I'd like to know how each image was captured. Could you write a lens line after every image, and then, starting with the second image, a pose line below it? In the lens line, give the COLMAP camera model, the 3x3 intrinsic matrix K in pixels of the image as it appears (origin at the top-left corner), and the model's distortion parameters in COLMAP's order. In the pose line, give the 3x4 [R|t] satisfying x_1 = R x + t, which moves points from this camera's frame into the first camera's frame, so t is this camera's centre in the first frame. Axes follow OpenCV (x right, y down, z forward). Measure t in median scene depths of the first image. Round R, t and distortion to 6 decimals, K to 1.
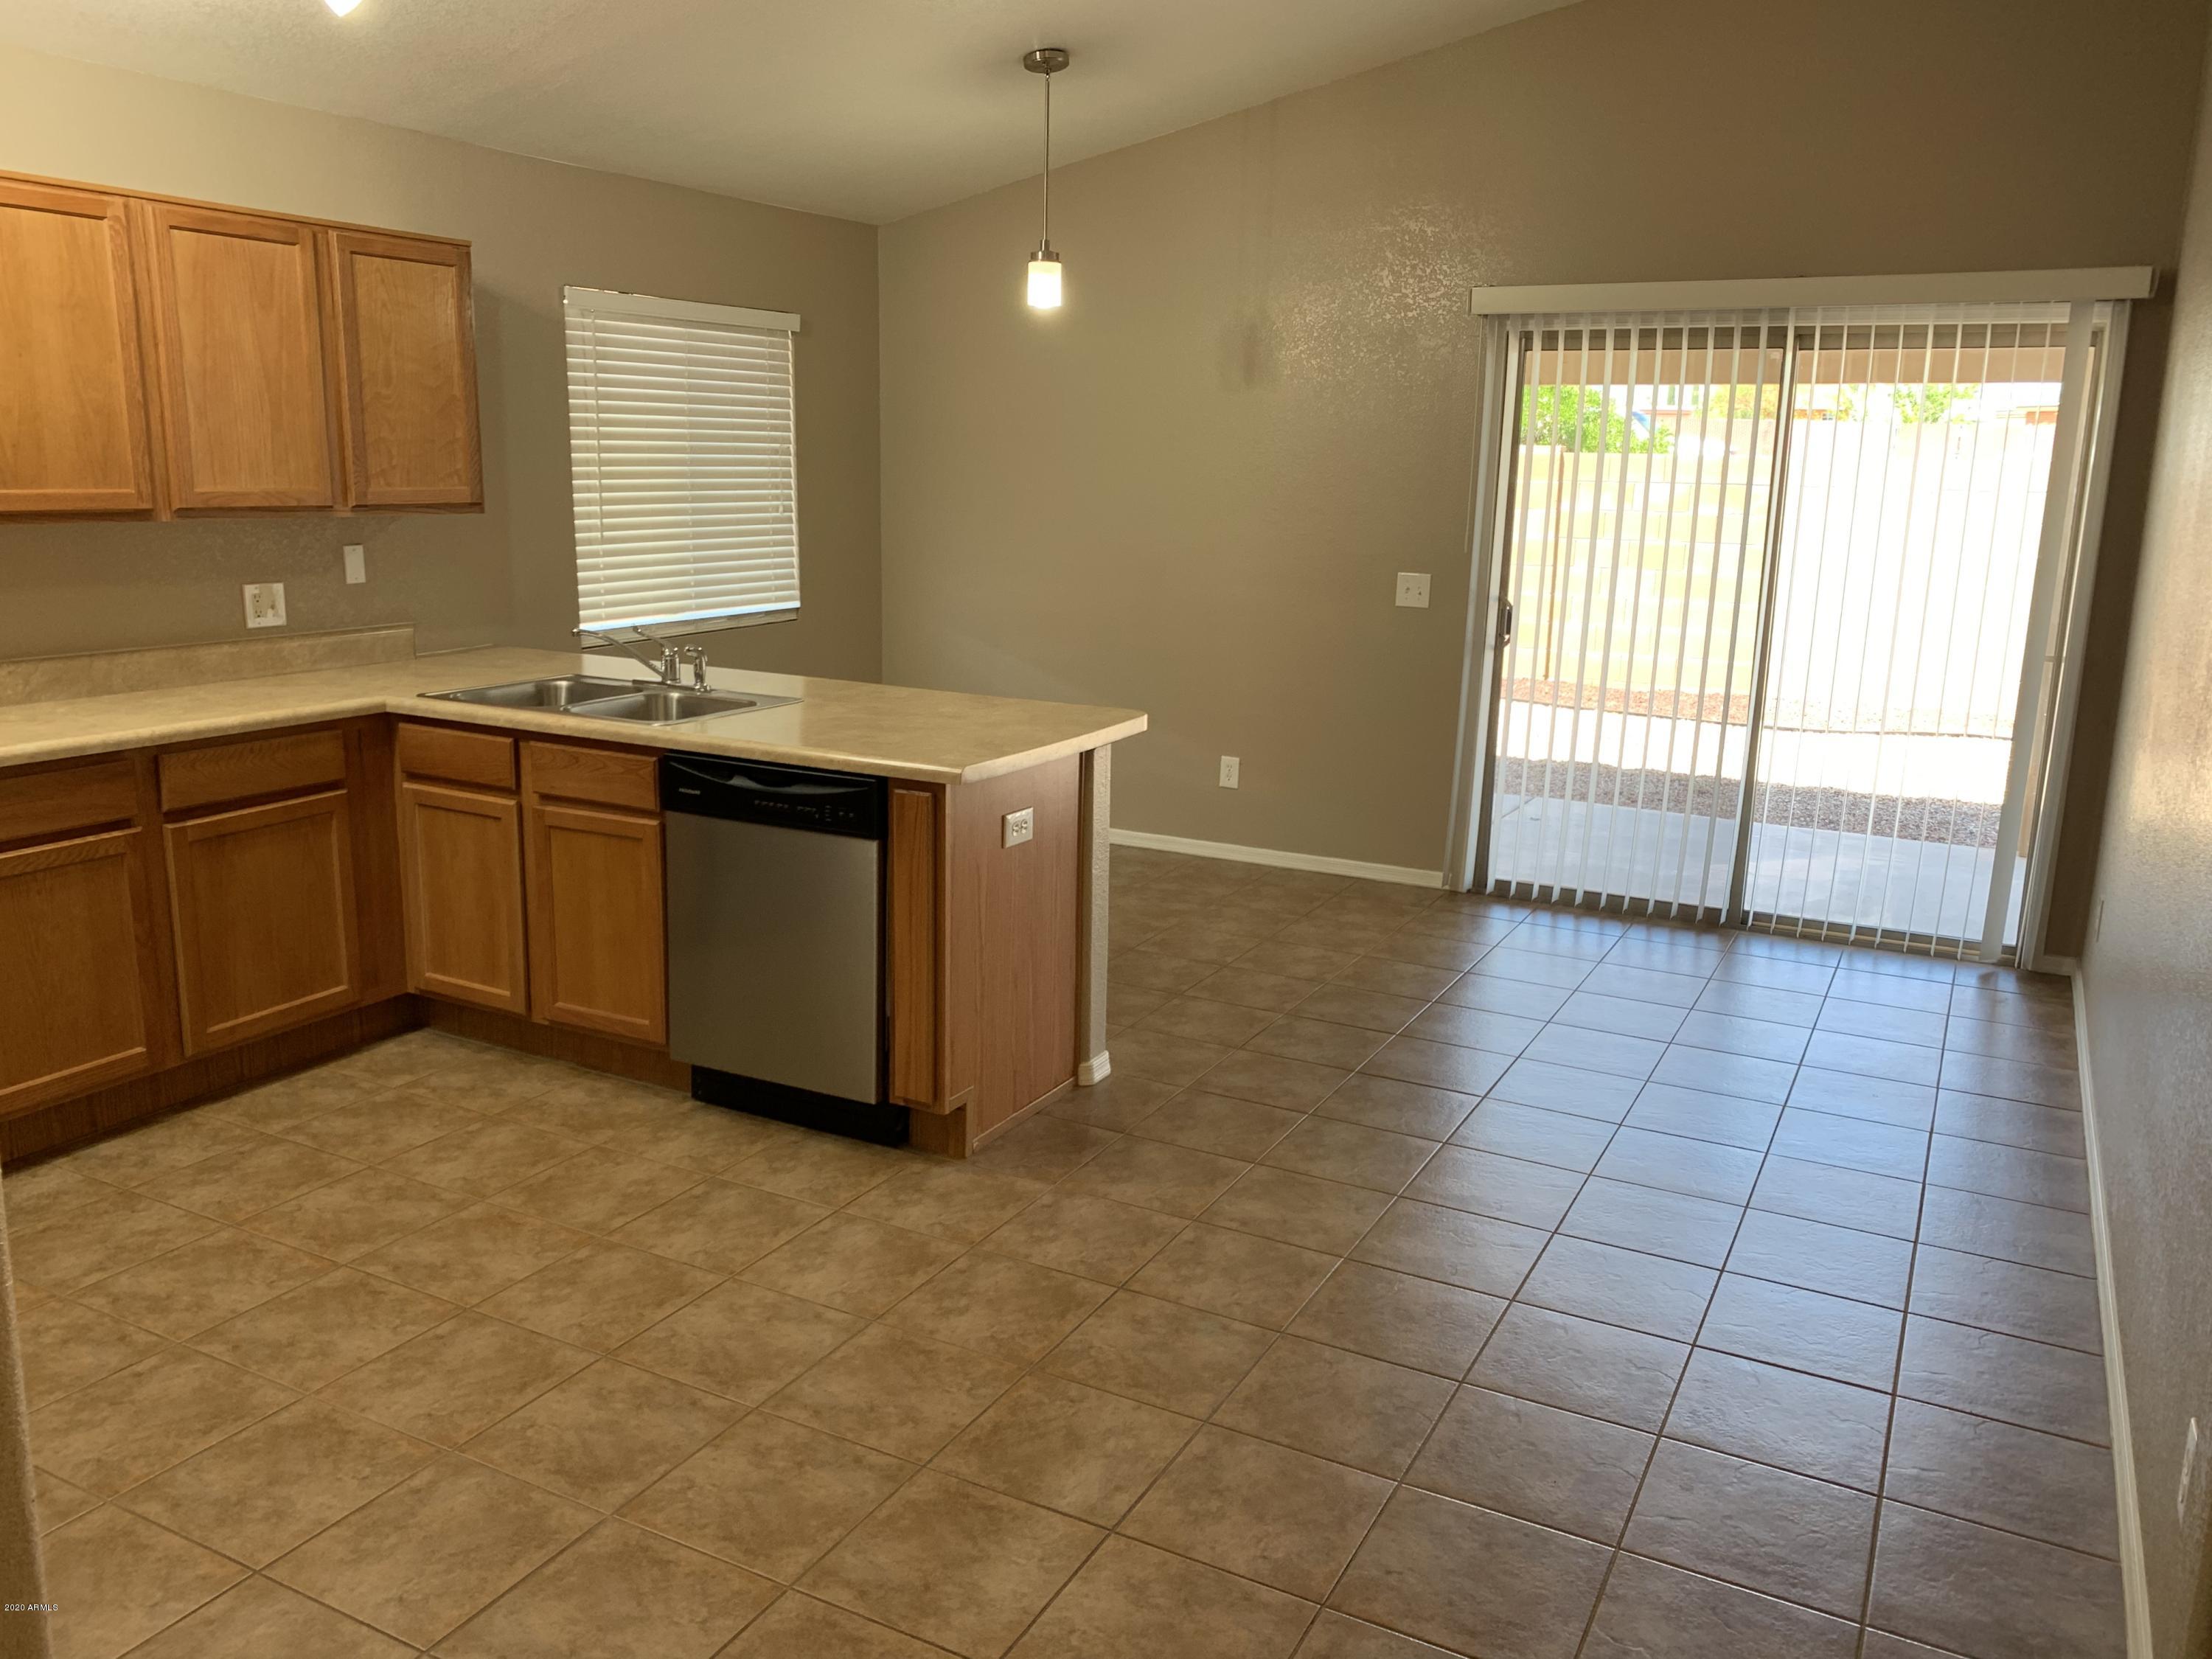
lens RADIAL K [[1686.1, 0, 1106.6], [0, 1686.1, 812.2], [0, 0, 1]] dist [0.152684, -0.245483]
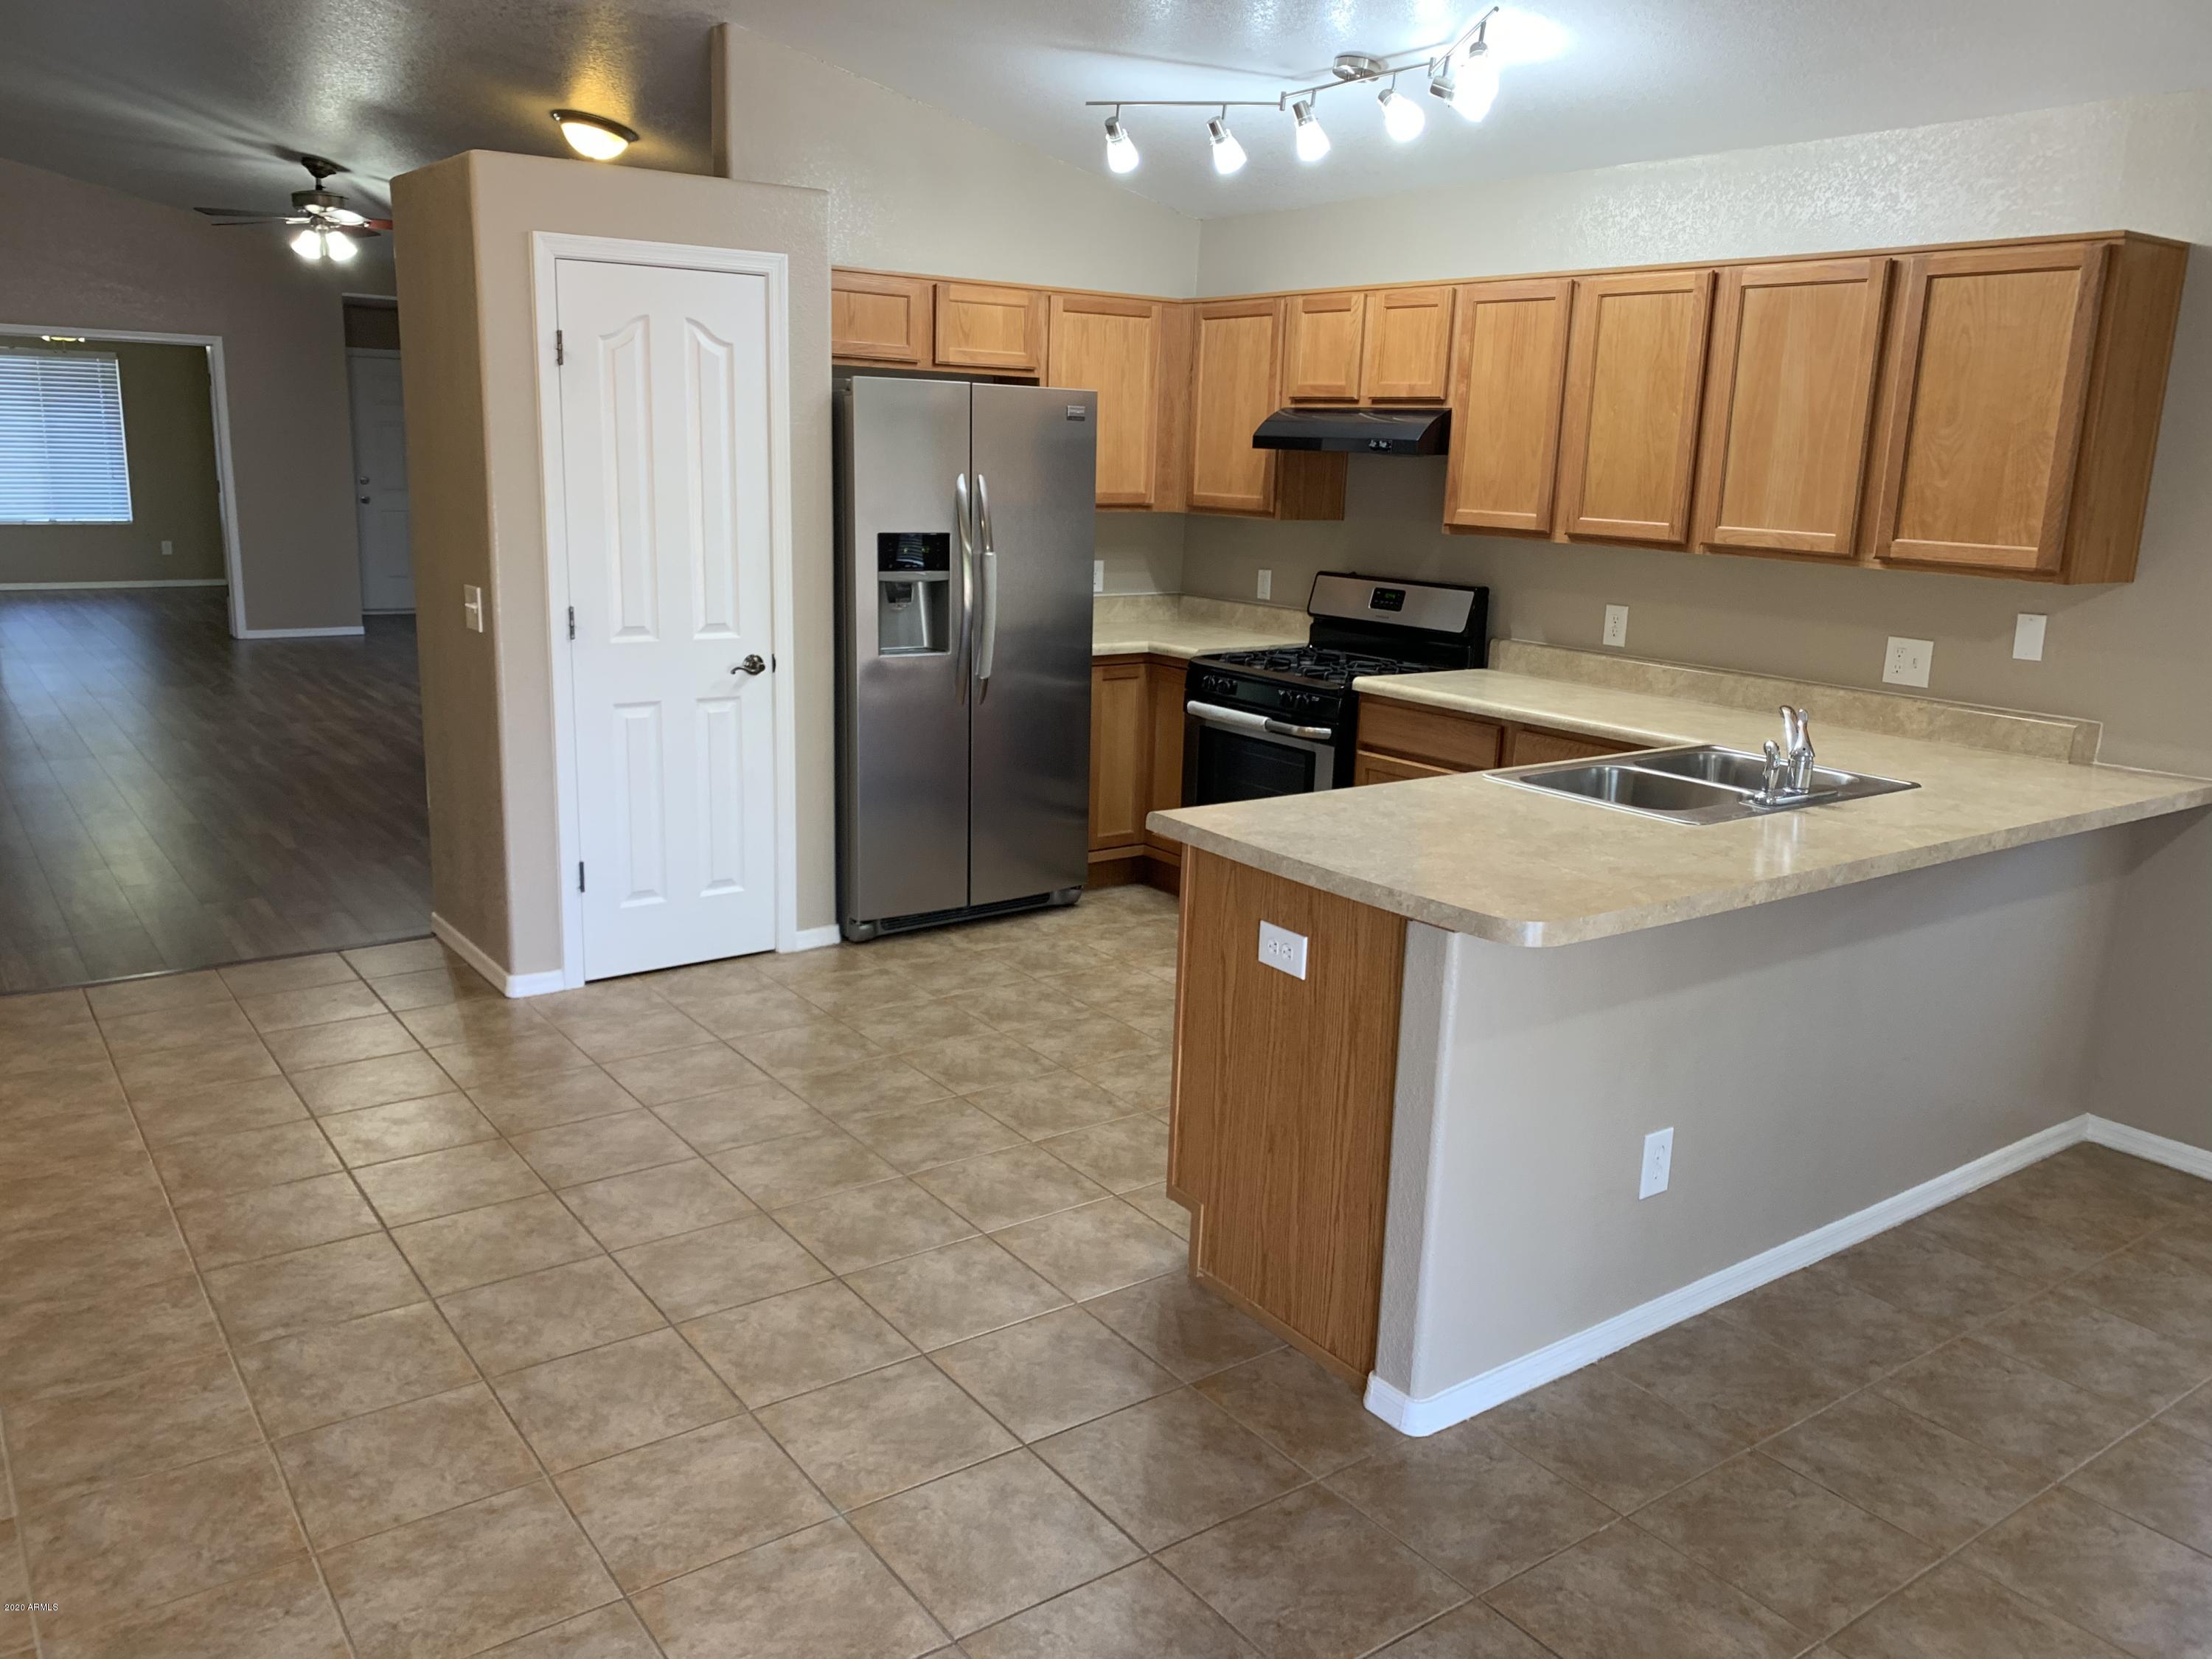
lens RADIAL K [[1686.1, 0, 1106.6], [0, 1686.1, 812.2], [0, 0, 1]] dist [0.152684, -0.245483]
pose [[-0.438642, 0.161248, -0.884077, 0.779419], [-0.224668, 0.932854, 0.281616, -0.296501], [0.870125, 0.322152, -0.372962, 1.407499]]
